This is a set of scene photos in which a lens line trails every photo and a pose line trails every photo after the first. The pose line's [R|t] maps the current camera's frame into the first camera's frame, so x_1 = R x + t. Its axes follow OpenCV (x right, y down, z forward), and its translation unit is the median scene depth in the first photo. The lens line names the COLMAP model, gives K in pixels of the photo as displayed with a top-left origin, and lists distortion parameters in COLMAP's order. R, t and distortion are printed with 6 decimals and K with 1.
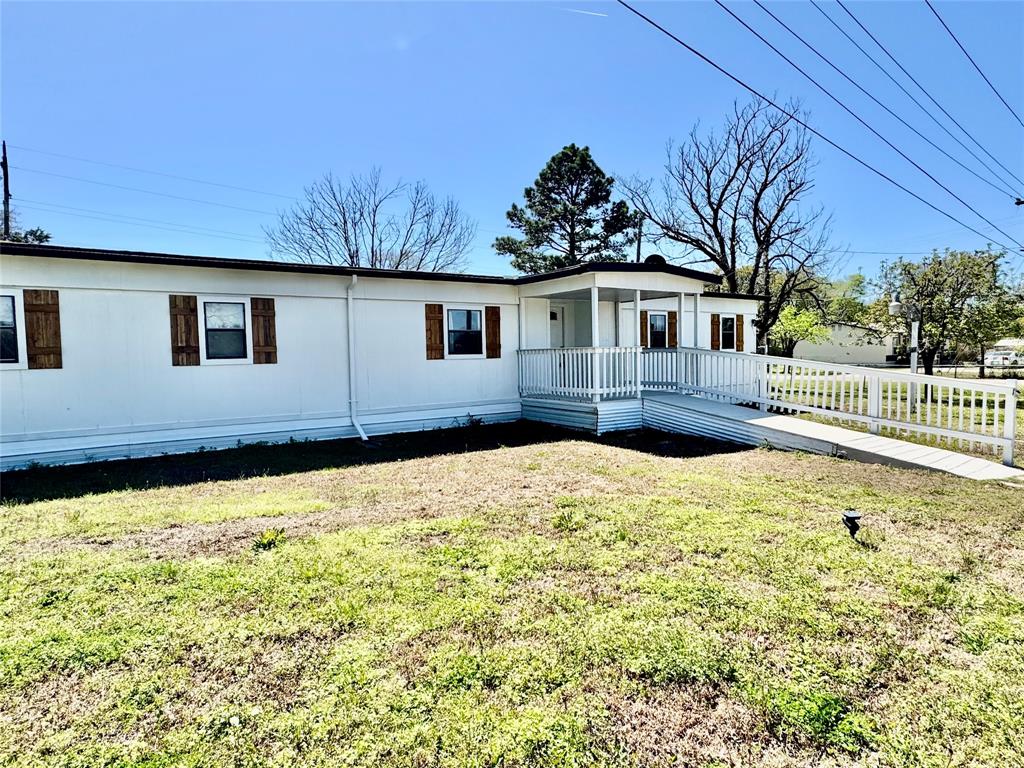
lens RADIAL K [[563.4, 0, 513.5], [0, 563.4, 384.4], [0, 0, 1]] dist [-0.001667, 0.000248]
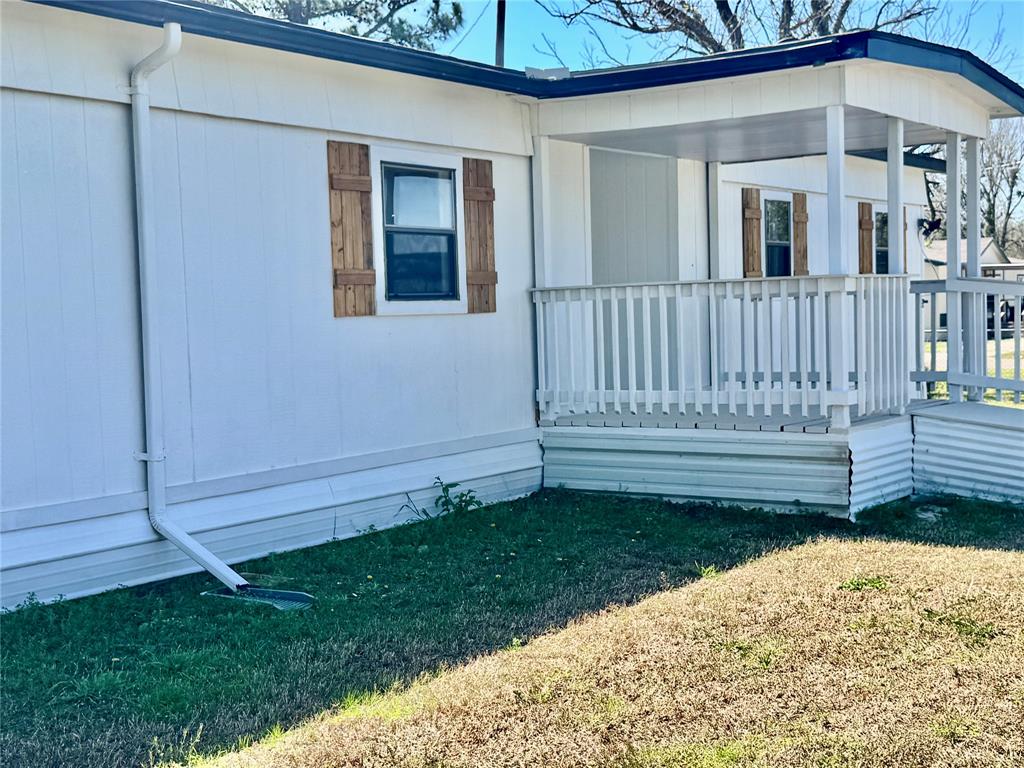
lens RADIAL K [[1404.0, 0, 515.2], [0, 1404.0, 387.4], [0, 0, 1]] dist [0.139355, -0.052214]
pose [[0.932501, -0.028537, 0.360038, -0.327370], [0.031483, 0.999502, -0.002320, 0.000861], [-0.359793, 0.013499, 0.932935, 0.210094]]
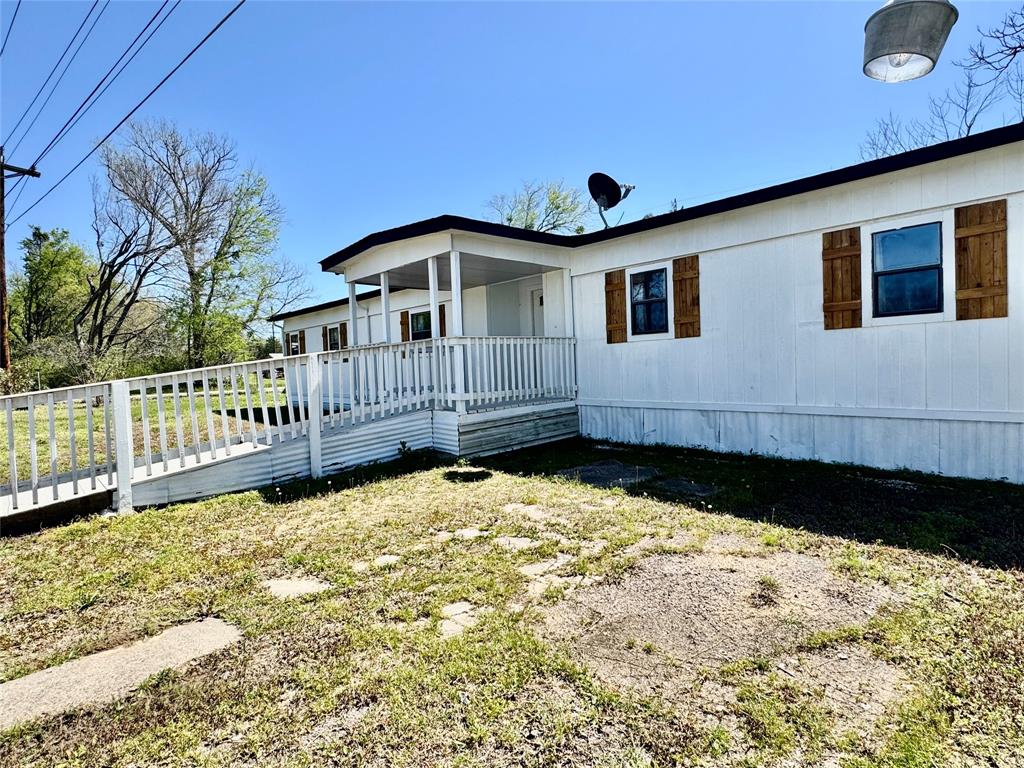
lens RADIAL K [[521.3, 0, 511.2], [0, 521.3, 381.6], [0, 0, 1]] dist [-0.001654, -0.000488]
pose [[0.169239, 0.043593, -0.984610, 0.930200], [-0.019317, 0.998976, 0.040909, -0.042291], [0.985386, 0.012097, 0.169908, 0.983880]]
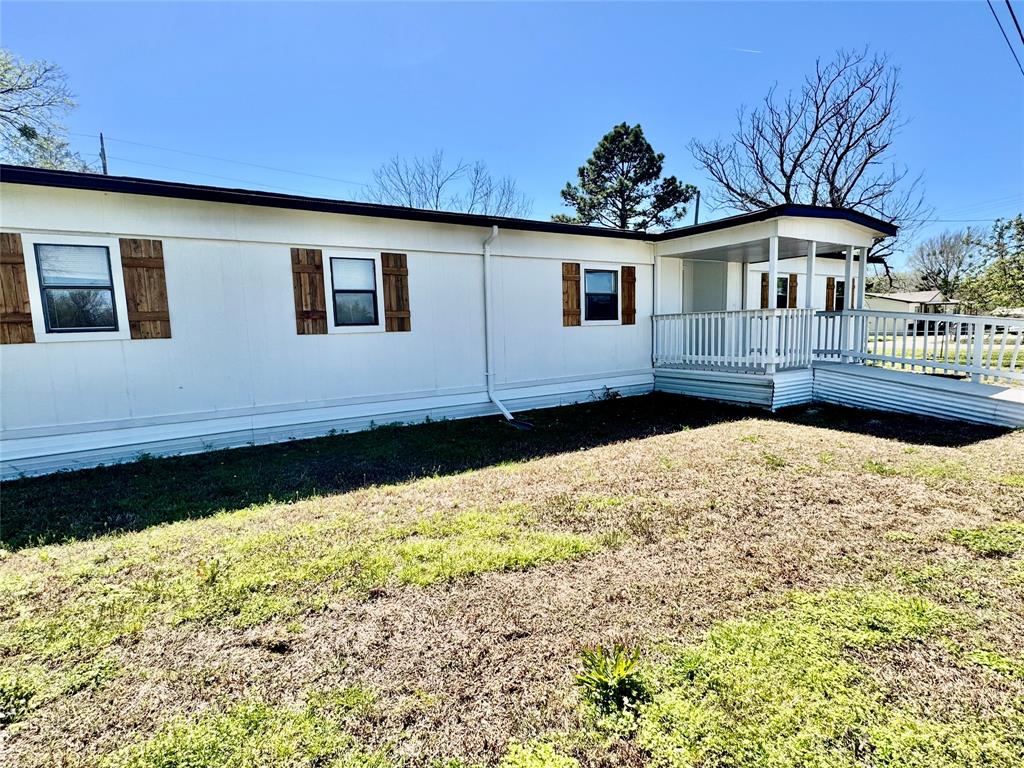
lens RADIAL K [[481.4, 0, 512.0], [0, 481.4, 384.0], [0, 0, 1]] dist [-0.001819, -0.000527]
pose [[0.998844, -0.005480, -0.047747, -0.188173], [0.008401, 0.998091, 0.061182, -0.000405], [0.047321, -0.061513, 0.996984, 0.221790]]
